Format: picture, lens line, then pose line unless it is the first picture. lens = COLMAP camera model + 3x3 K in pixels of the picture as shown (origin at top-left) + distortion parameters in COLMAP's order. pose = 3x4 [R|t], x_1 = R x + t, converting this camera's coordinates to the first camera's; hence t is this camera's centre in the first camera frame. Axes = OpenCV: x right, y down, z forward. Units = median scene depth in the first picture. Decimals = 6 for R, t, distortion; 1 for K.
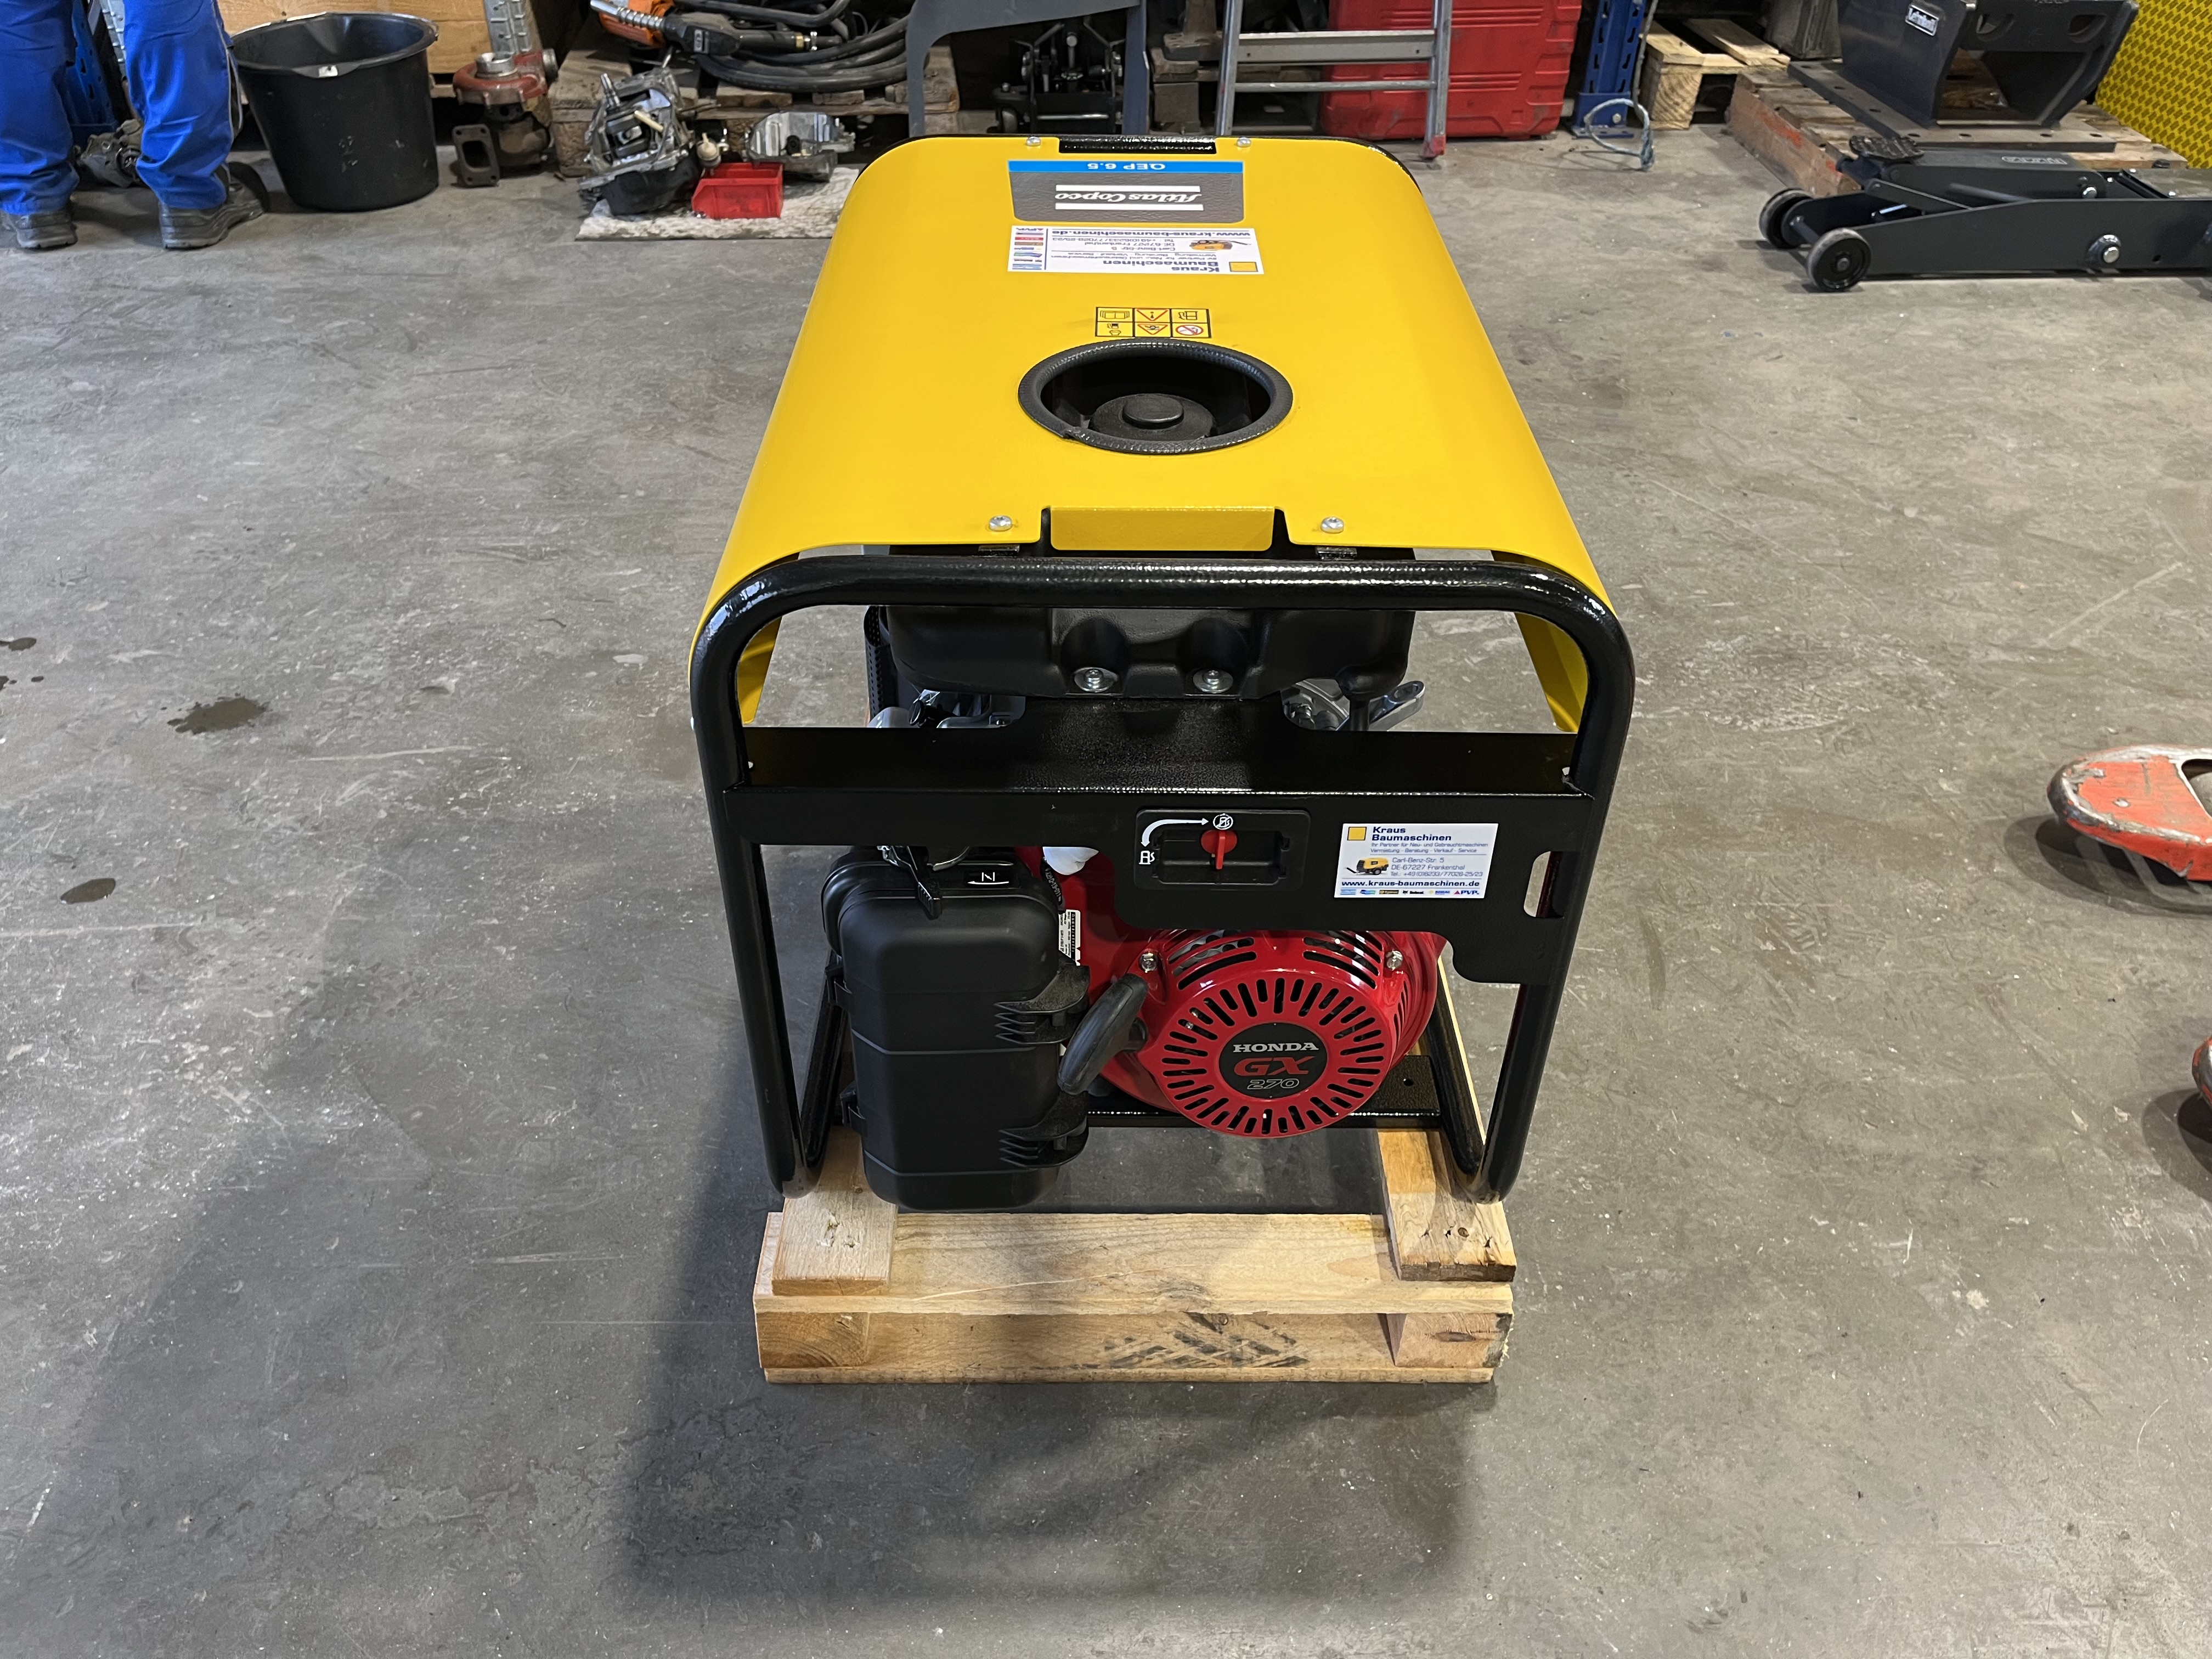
lens RADIAL K [[1690.2, 0, 1106.0], [0, 1690.2, 829.5], [0, 0, 1]] dist [0.004845, -0.003247]
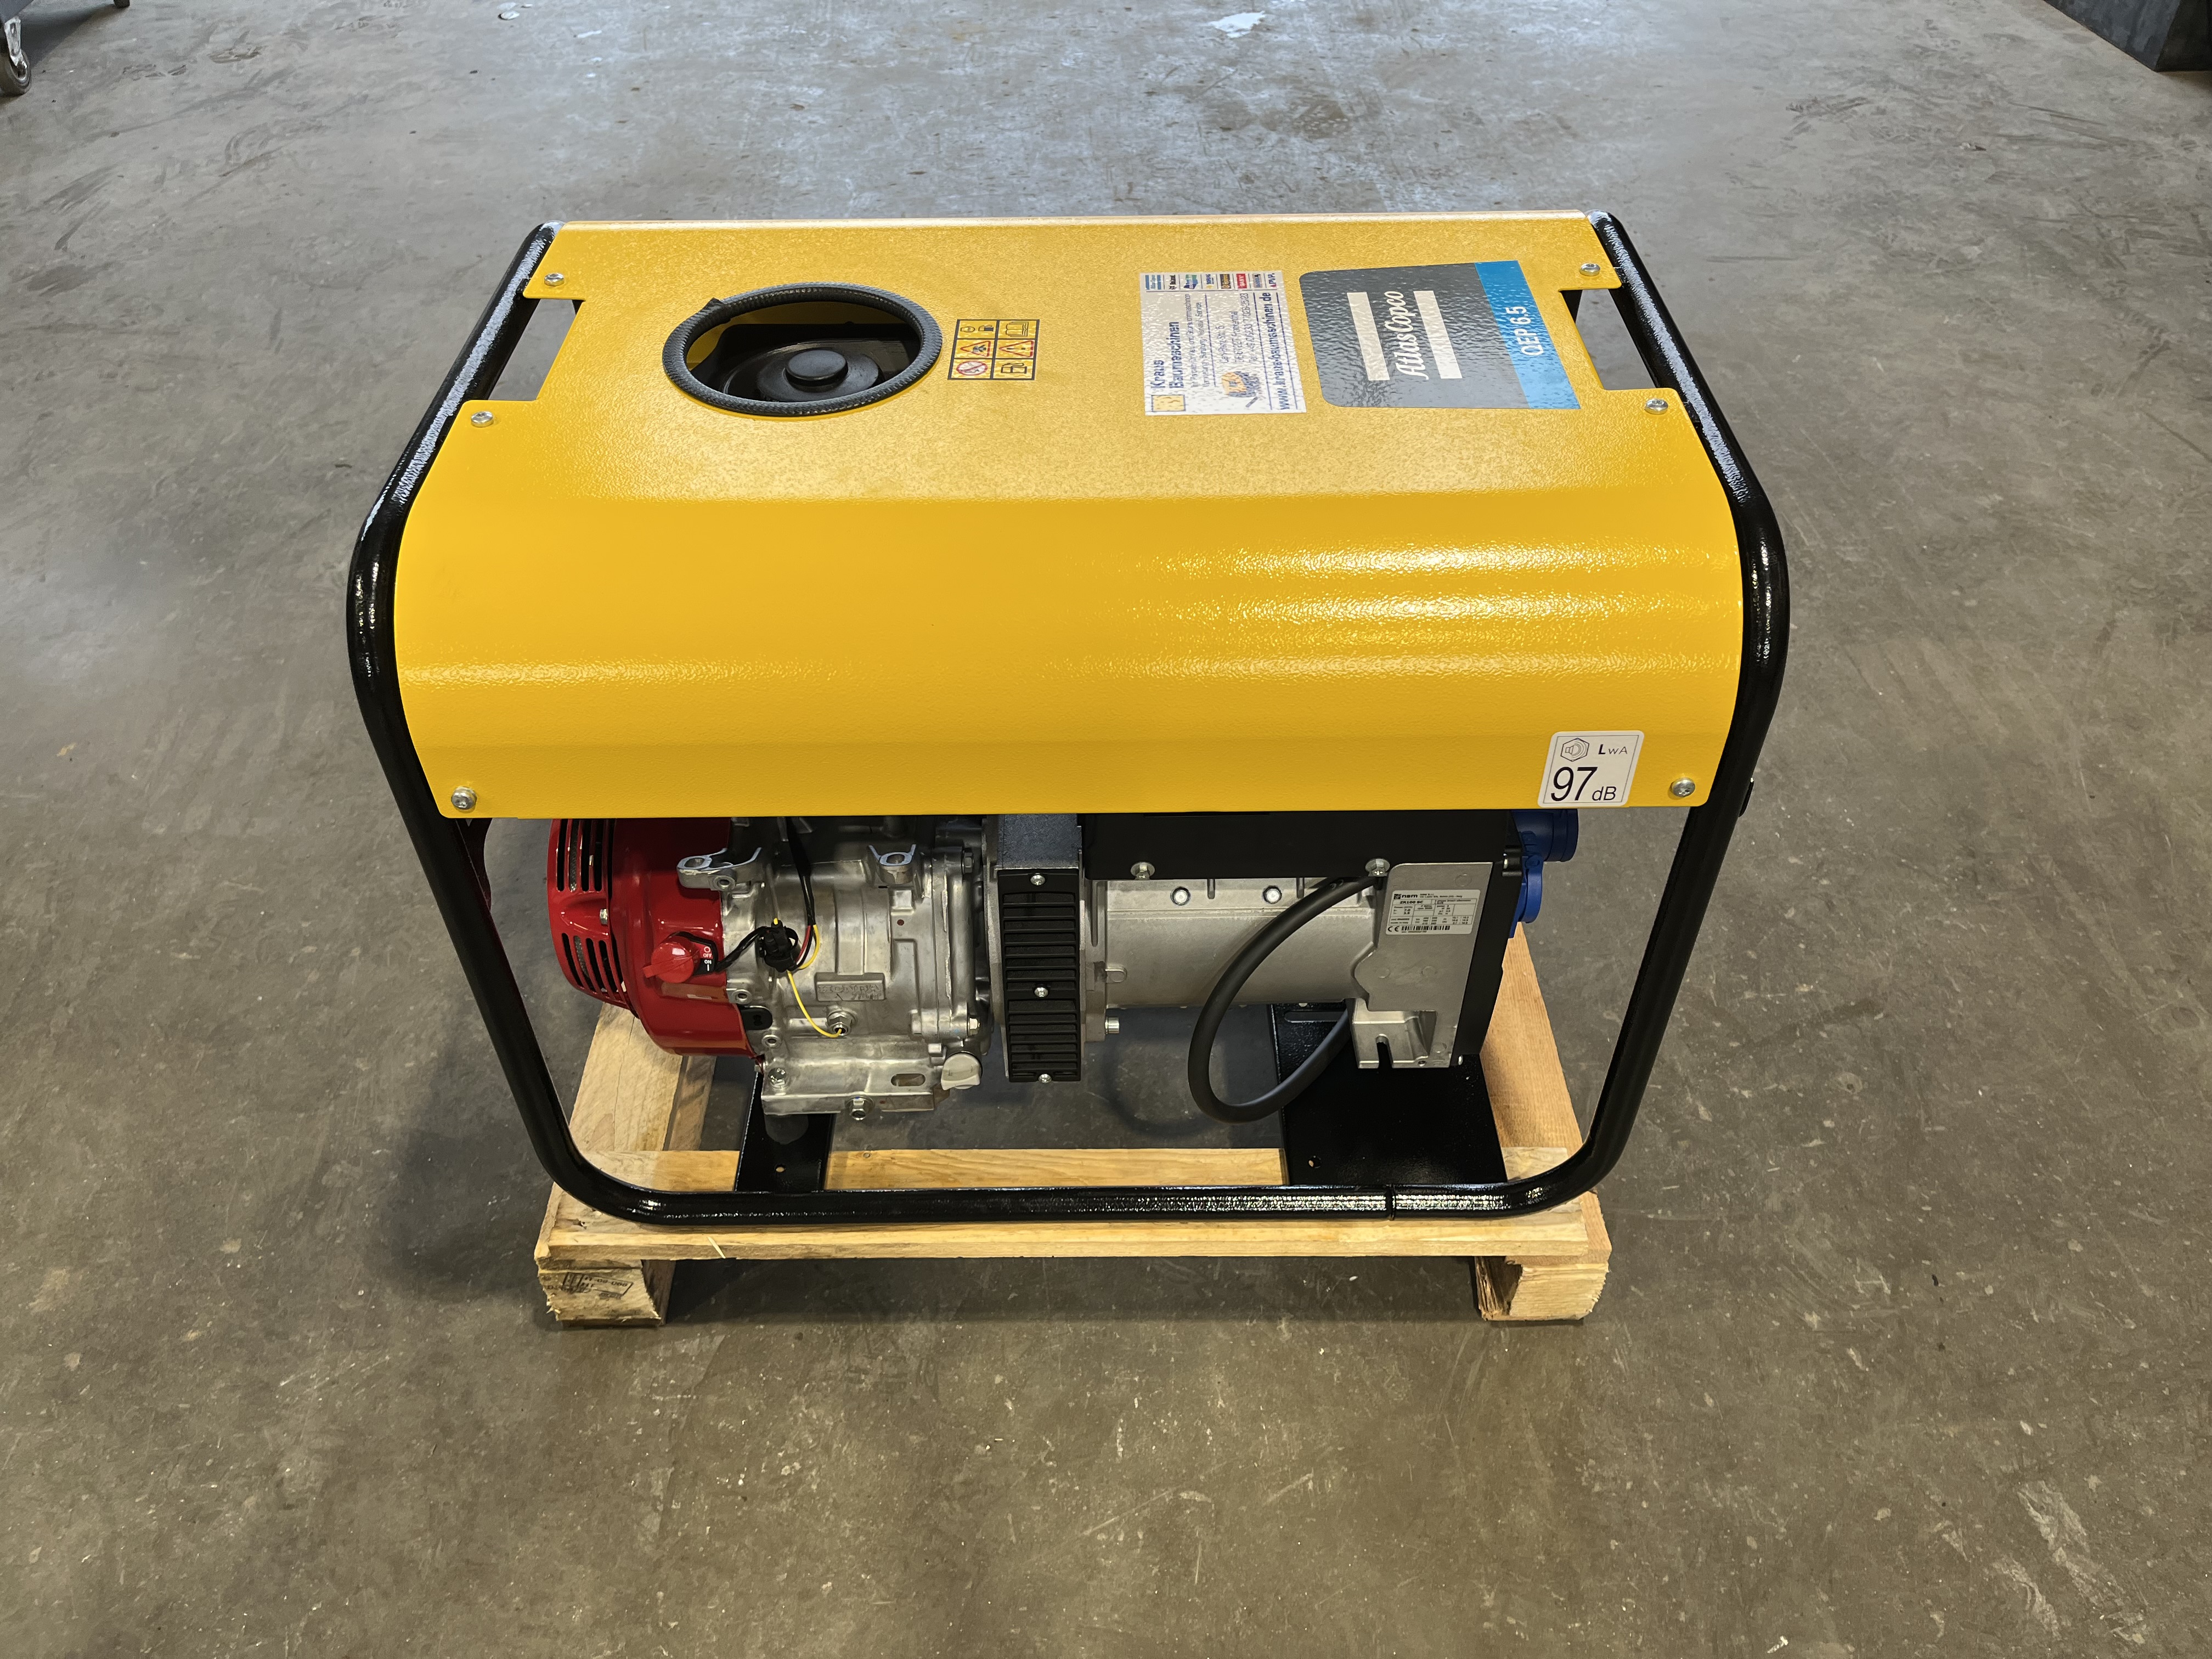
lens RADIAL K [[1690.2, 0, 1106.0], [0, 1690.2, 829.5], [0, 0, 1]] dist [0.004845, -0.003247]
pose [[-0.006542, 0.675725, -0.737125, 0.746318], [-0.612052, 0.580231, 0.537331, -0.575102], [0.790790, 0.454674, 0.409783, 0.669101]]
